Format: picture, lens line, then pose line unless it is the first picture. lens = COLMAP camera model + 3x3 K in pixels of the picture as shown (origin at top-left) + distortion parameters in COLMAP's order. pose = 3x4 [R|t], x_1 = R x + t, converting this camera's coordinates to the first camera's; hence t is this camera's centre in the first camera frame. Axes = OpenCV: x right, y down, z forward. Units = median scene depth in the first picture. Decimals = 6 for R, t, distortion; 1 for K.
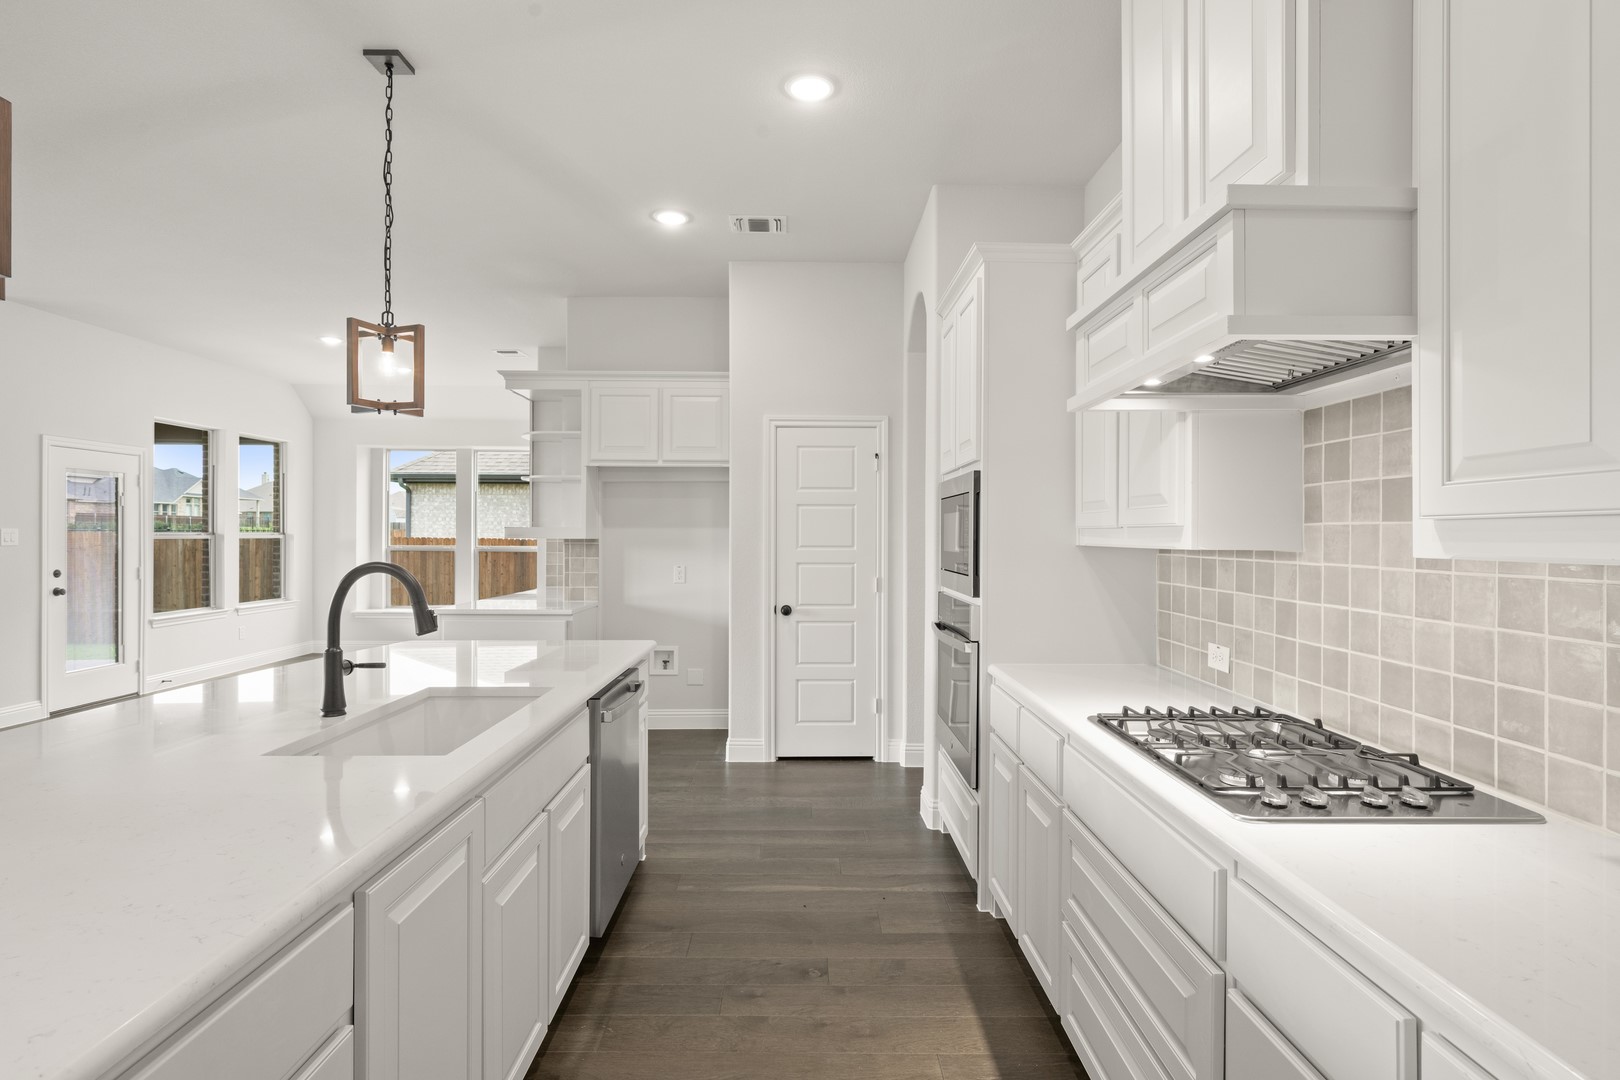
lens RADIAL K [[788.0, 0, 810.7], [0, 788.0, 524.0], [0, 0, 1]] dist [0.003523, -0.003975]
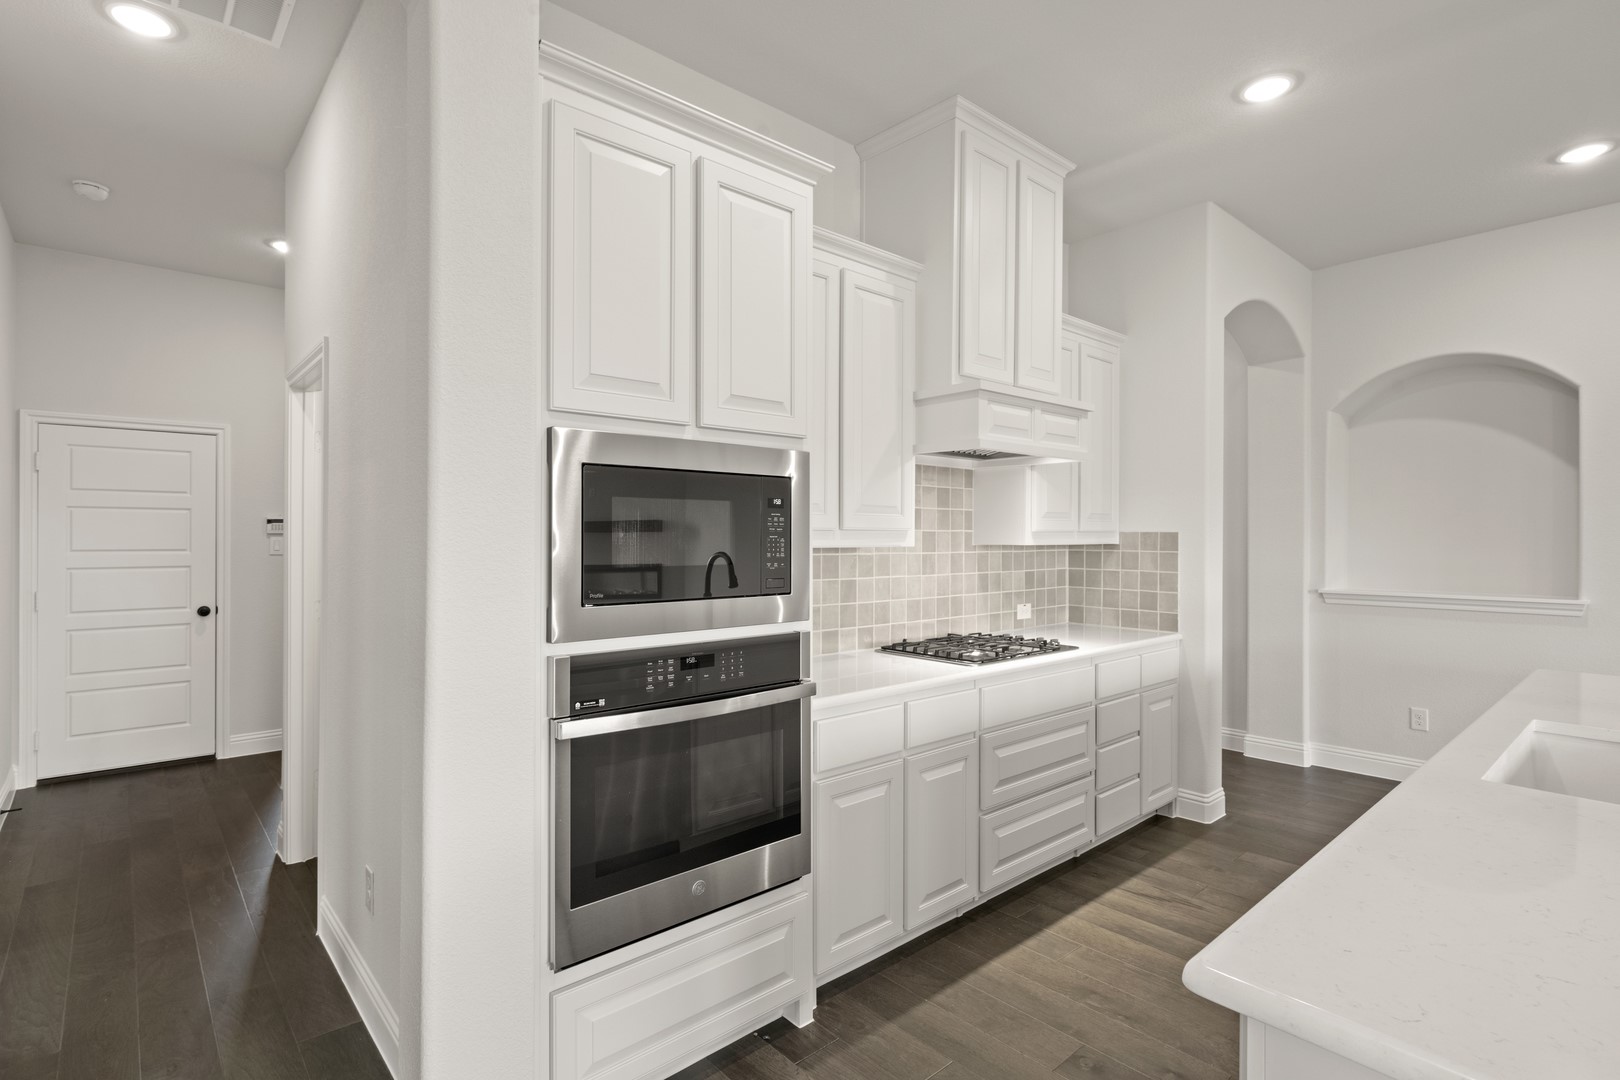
lens RADIAL K [[788.0, 0, 808.0], [0, 788.0, 535.4], [0, 0, 1]] dist [0.003523, -0.003975]
pose [[-0.652636, -0.000095, 0.757672, -0.439973], [-0.009759, 0.999918, -0.008281, 0.022086], [-0.757609, -0.012799, -0.652583, 1.796283]]
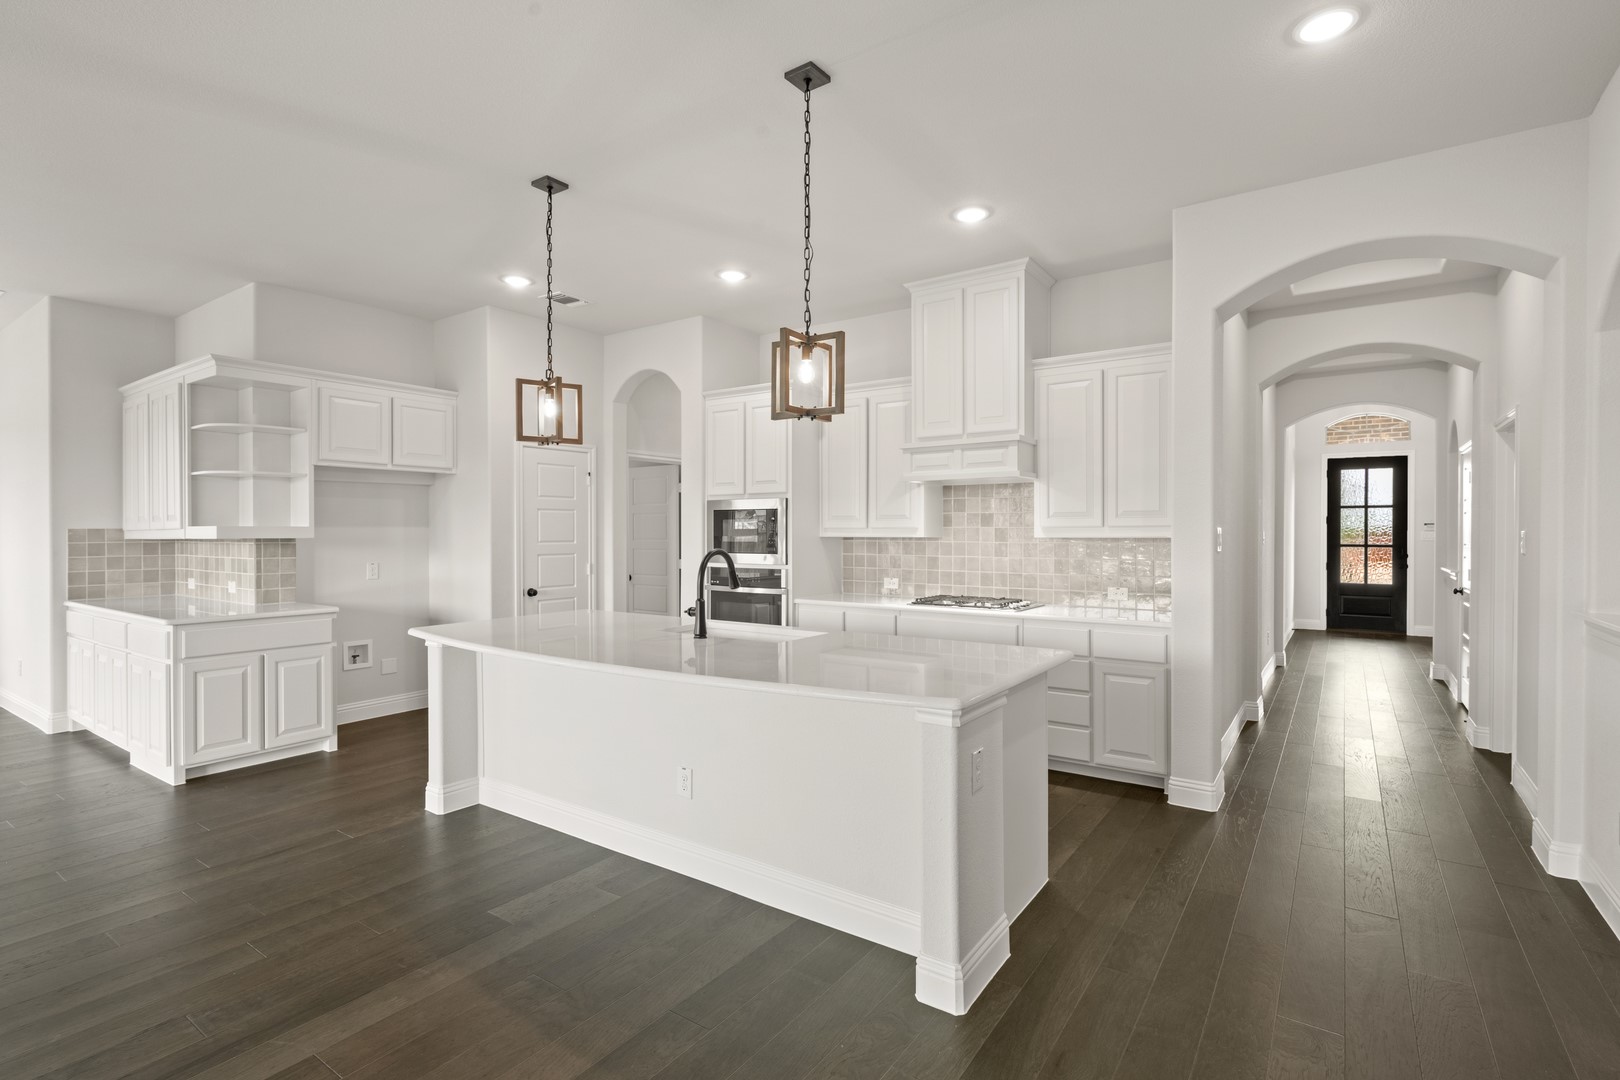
lens RADIAL K [[788.0, 0, 788.6], [0, 788.0, 521.3], [0, 0, 1]] dist [0.003523, -0.003975]
pose [[0.600303, 0.003506, 0.799765, -1.560277], [-0.006333, 0.999980, 0.000370, -0.014708], [-0.799747, -0.005287, 0.600313, -0.166817]]
